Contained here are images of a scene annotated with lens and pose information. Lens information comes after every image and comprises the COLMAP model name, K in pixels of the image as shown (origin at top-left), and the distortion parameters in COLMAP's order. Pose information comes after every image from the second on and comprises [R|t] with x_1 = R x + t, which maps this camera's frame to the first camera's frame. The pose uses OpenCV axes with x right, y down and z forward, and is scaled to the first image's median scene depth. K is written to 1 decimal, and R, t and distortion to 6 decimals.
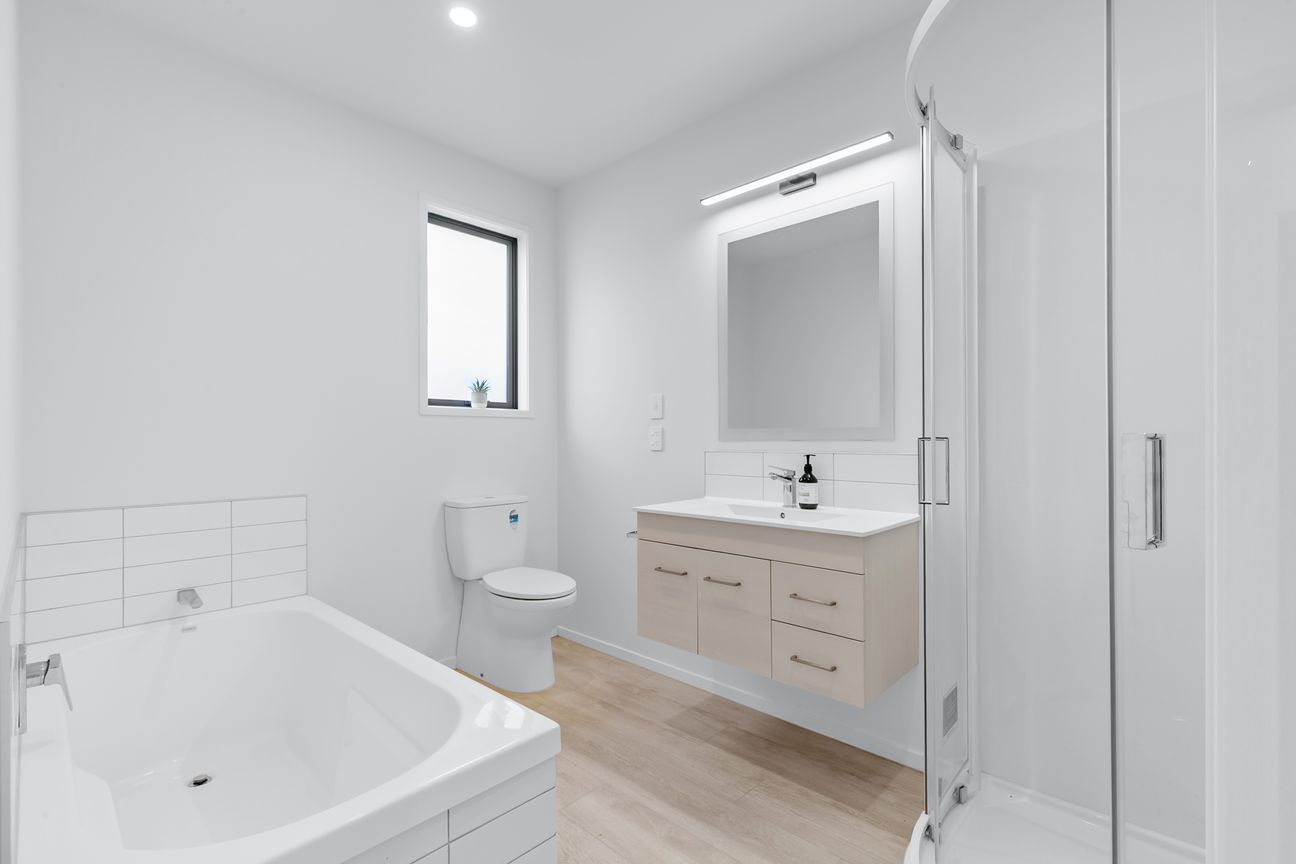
lens RADIAL K [[577.2, 0, 648.0], [0, 577.2, 432.0], [0, 0, 1]] dist [0.000800, 0.000171]
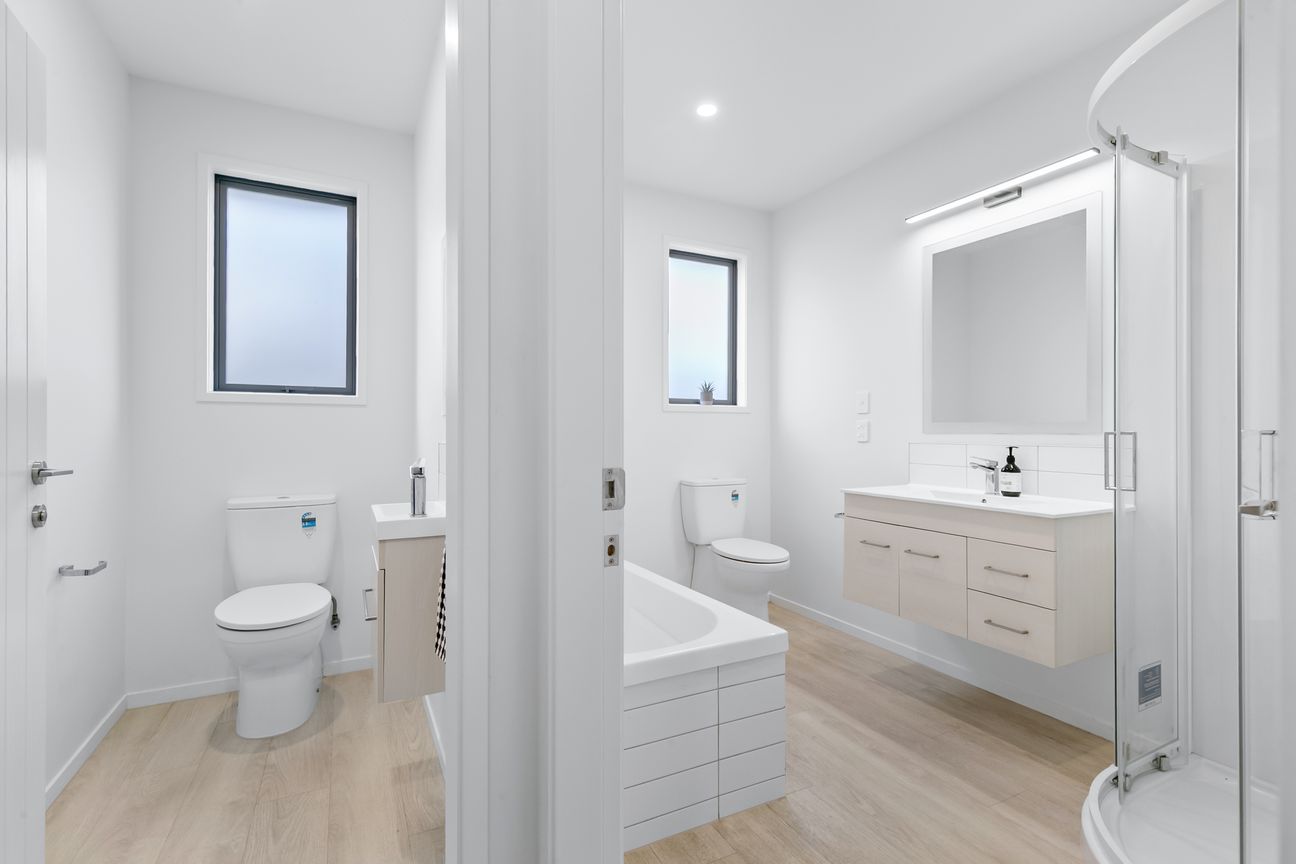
lens RADIAL K [[579.8, 0, 648.0], [0, 579.8, 432.0], [0, 0, 1]] dist [0.024078, -0.016324]
pose [[0.942064, 0.004233, -0.335406, 0.001406], [0.001154, 0.999874, 0.015861, -0.006682], [0.335431, -0.015329, 0.941940, -0.265936]]
